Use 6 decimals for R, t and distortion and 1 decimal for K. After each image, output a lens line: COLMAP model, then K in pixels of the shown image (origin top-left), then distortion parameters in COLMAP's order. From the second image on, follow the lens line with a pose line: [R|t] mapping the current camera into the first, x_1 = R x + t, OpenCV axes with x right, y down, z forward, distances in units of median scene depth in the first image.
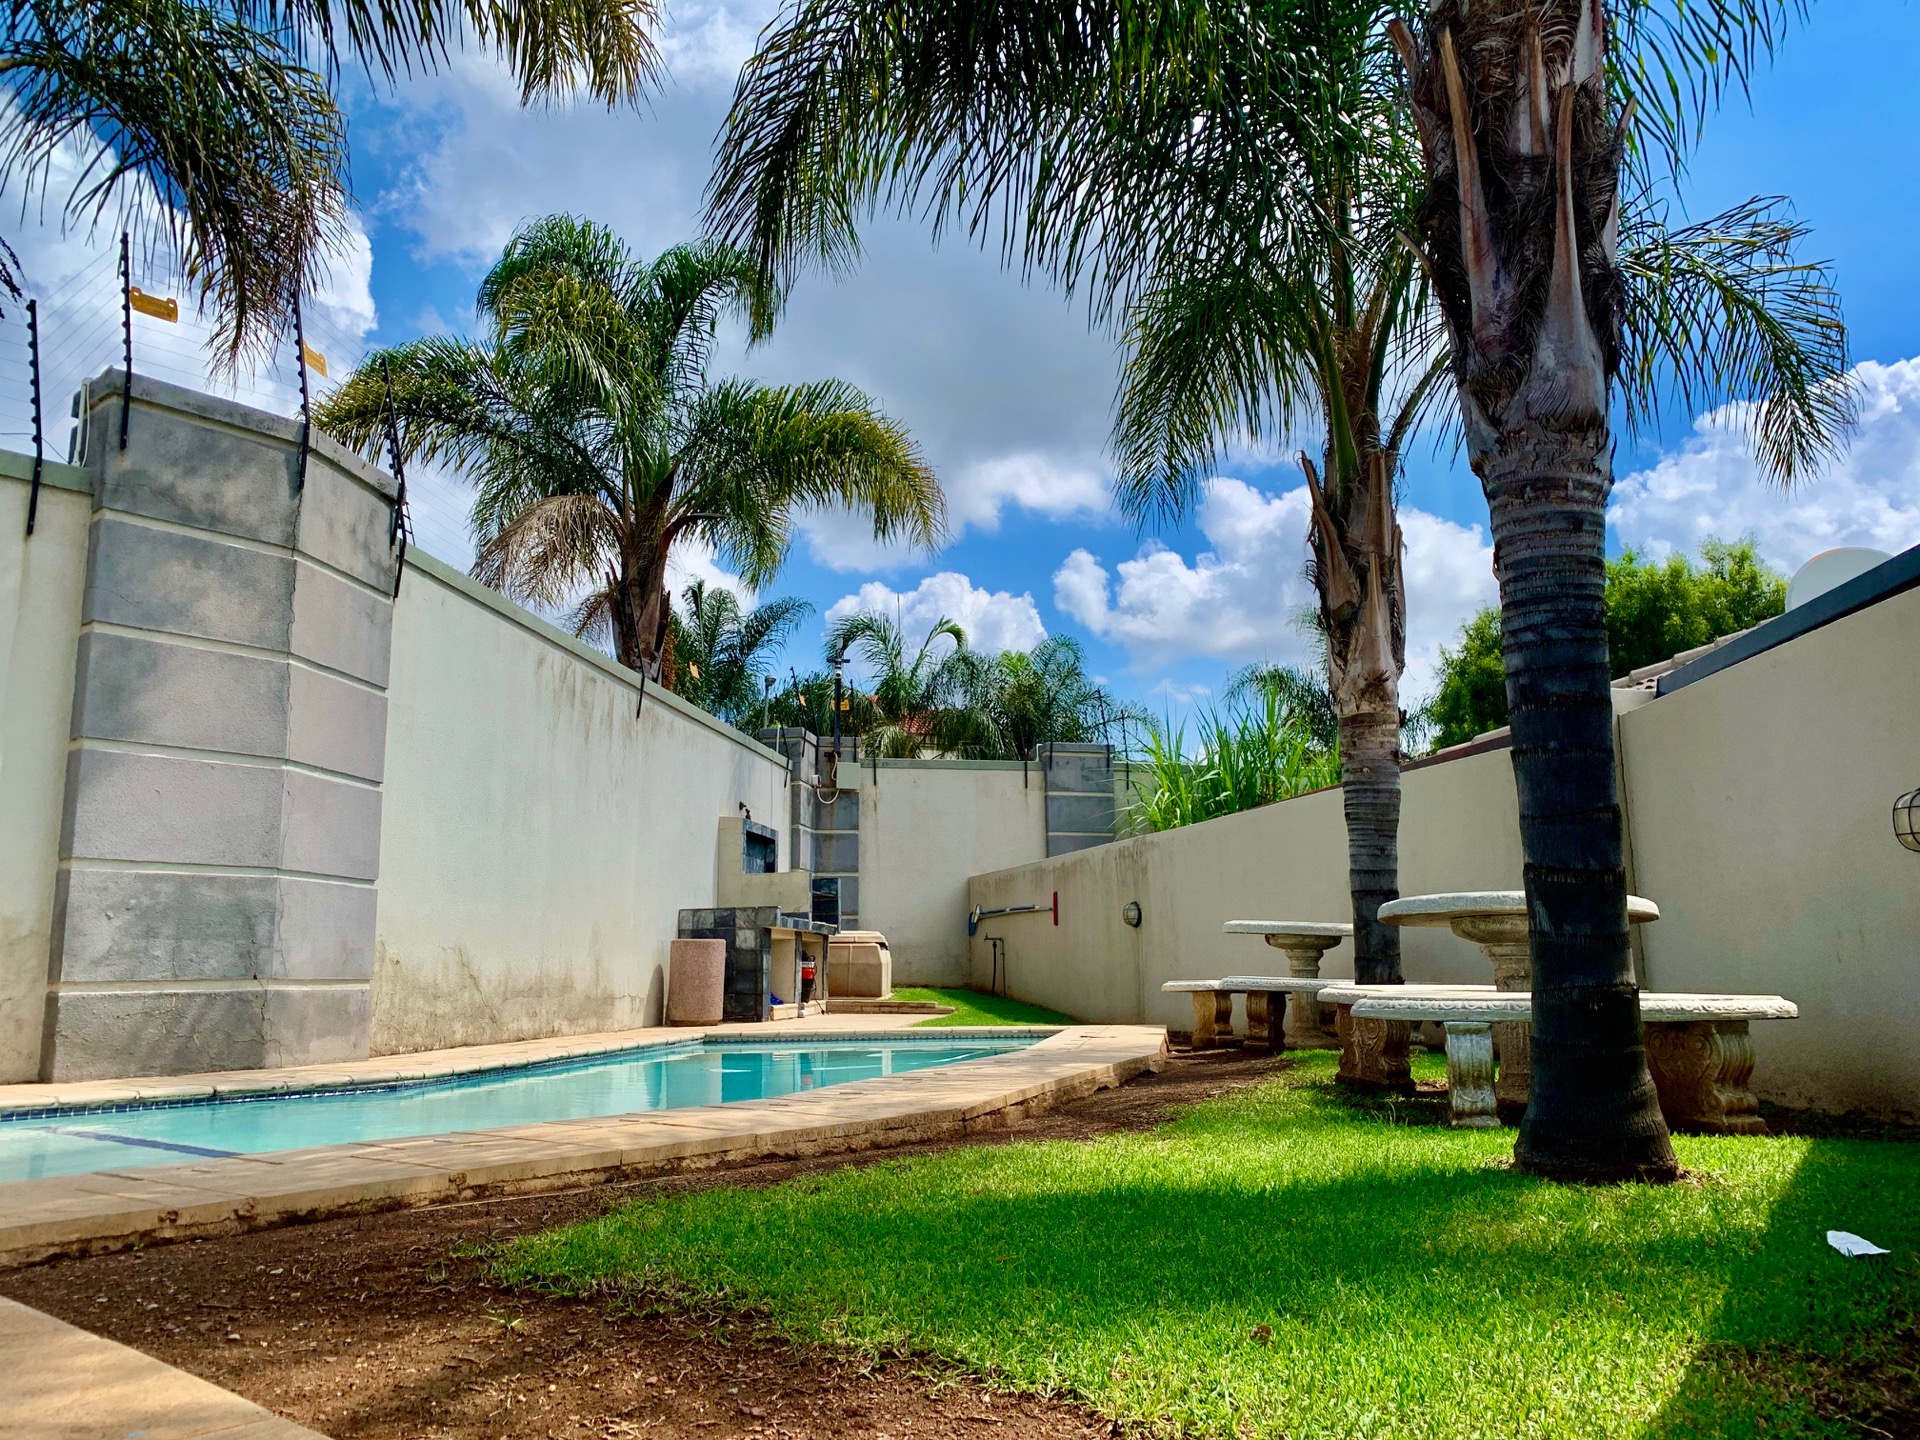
lens RADIAL K [[1462.3, 0, 963.4], [0, 1462.3, 718.8], [0, 0, 1]] dist [0.034768, -0.023328]
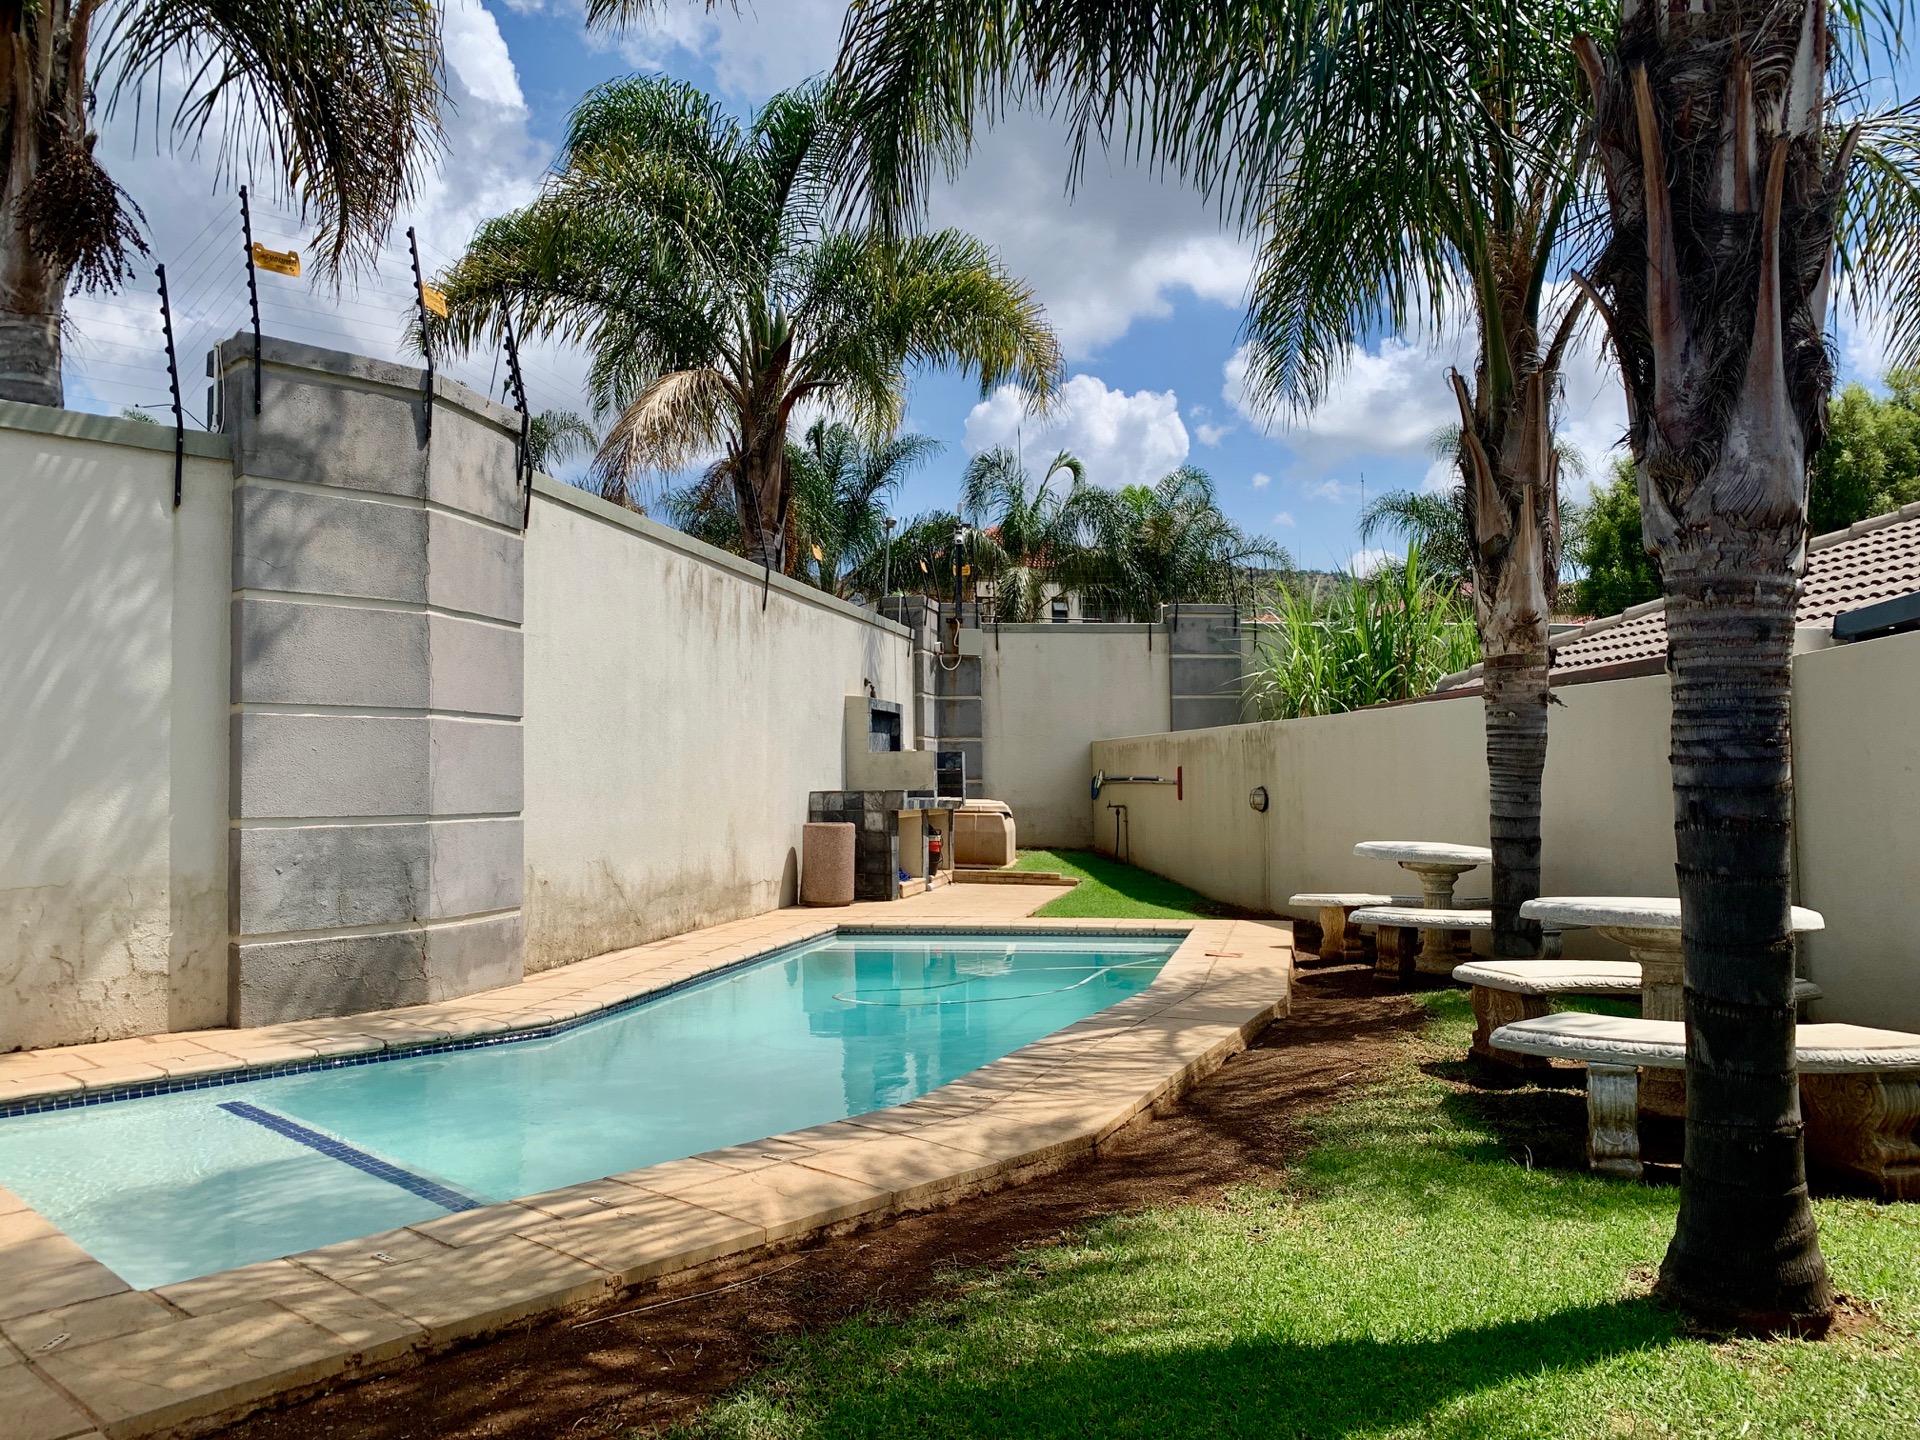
lens RADIAL K [[1462.3, 0, 953.6], [0, 1462.3, 721.6], [0, 0, 1]] dist [0.034768, -0.023328]
pose [[0.995934, -0.001406, -0.090072, -0.002511], [0.013290, 0.991230, 0.131479, -0.090626], [0.089098, -0.132142, 0.987218, 0.014878]]
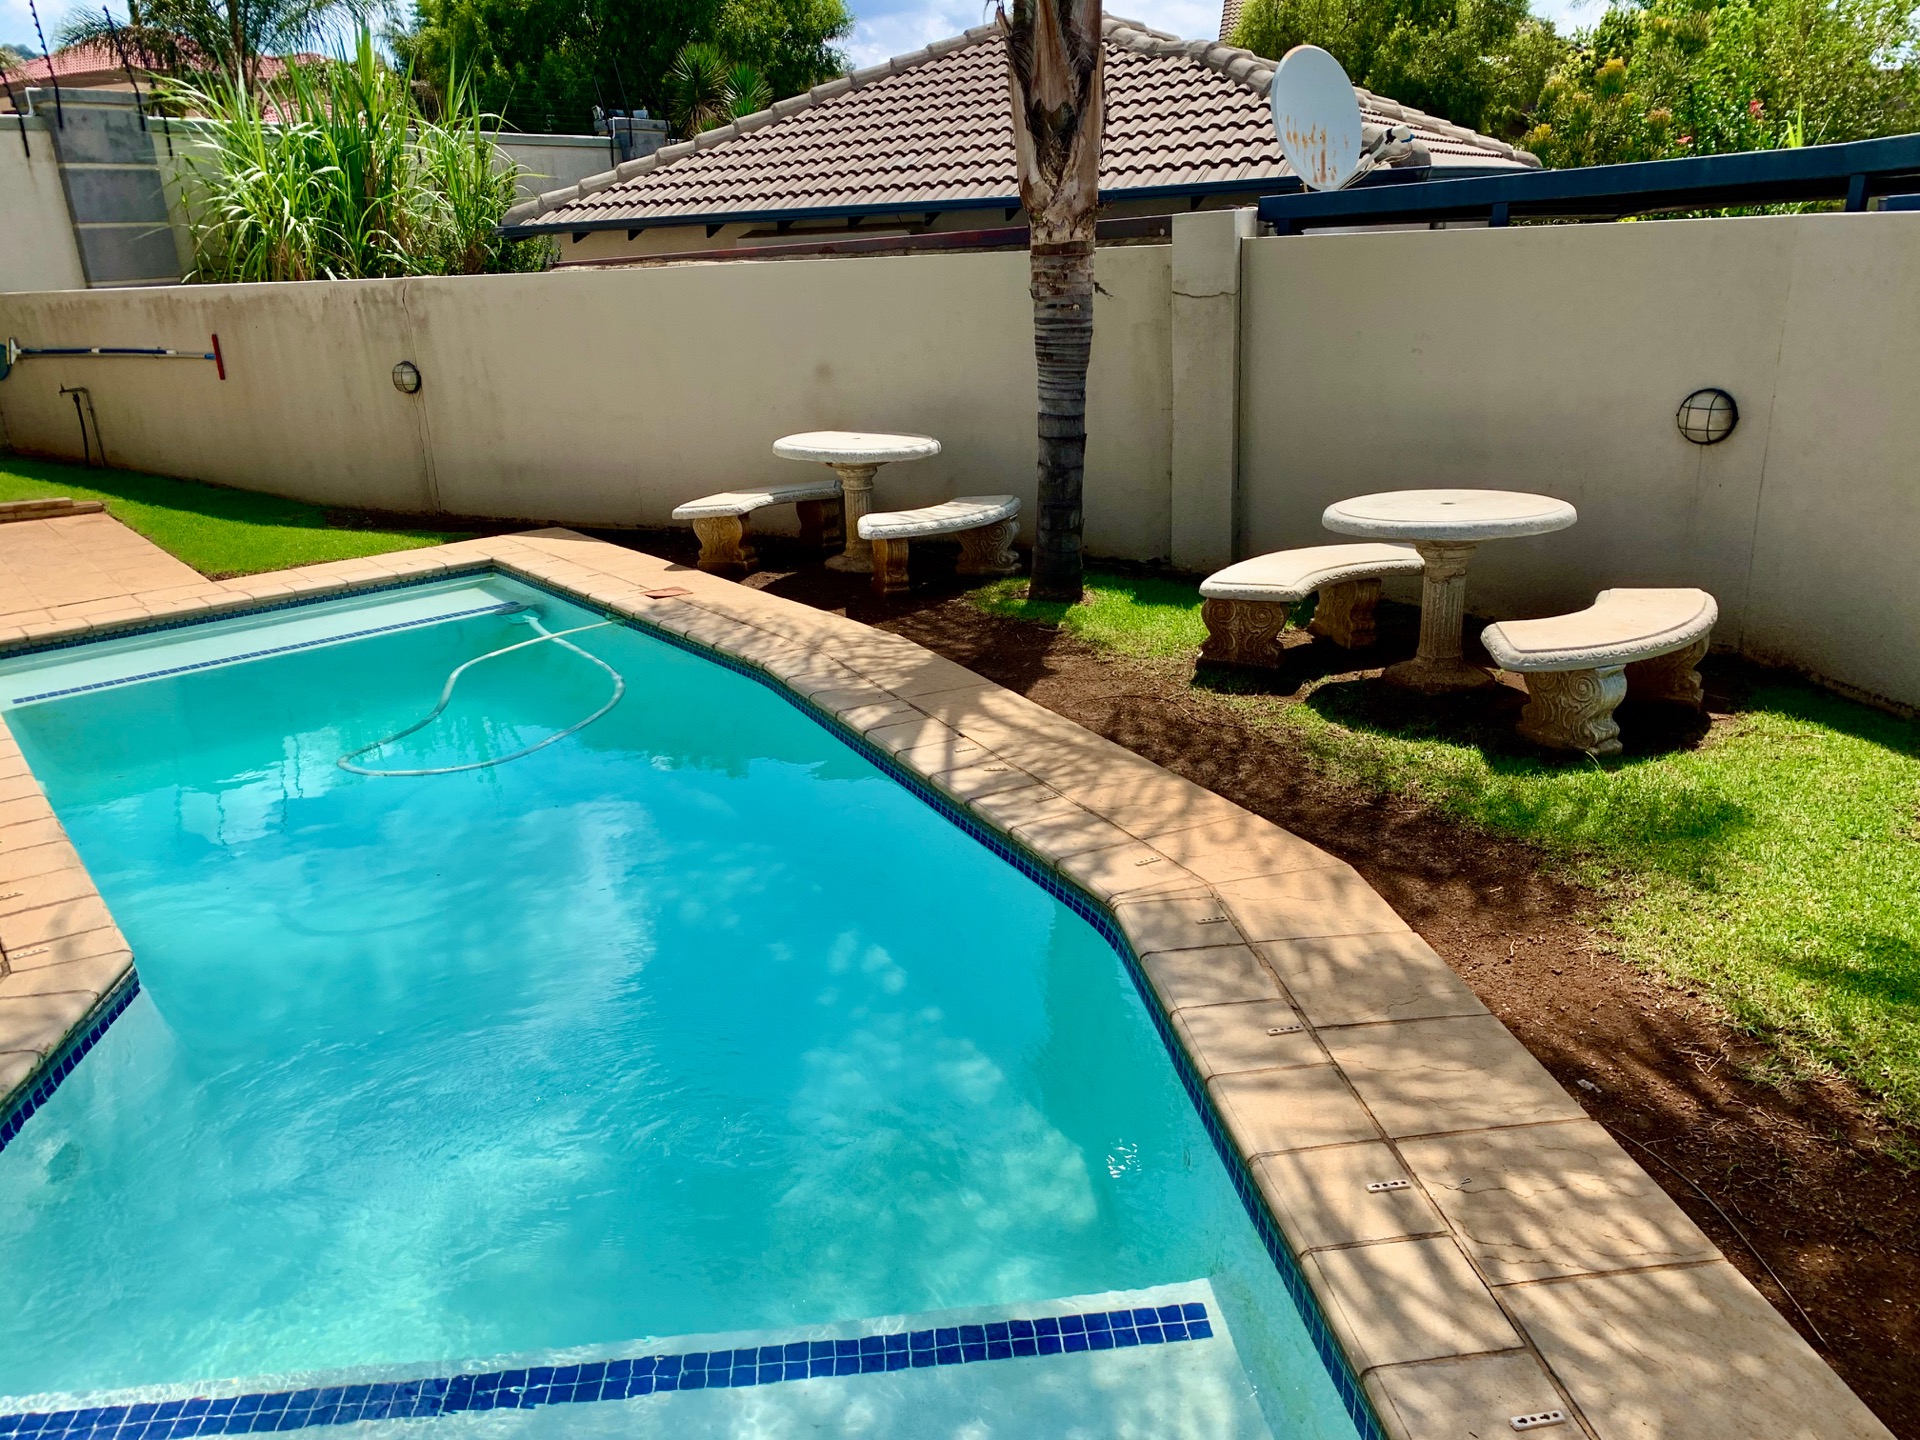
lens RADIAL K [[1462.3, 0, 953.3], [0, 1462.3, 735.3], [0, 0, 1]] dist [0.034768, -0.023328]
pose [[0.699352, -0.243878, 0.671885, -0.466558], [-0.091918, 0.901503, 0.422899, -0.105596], [-0.708842, -0.357514, 0.608051, 0.383895]]
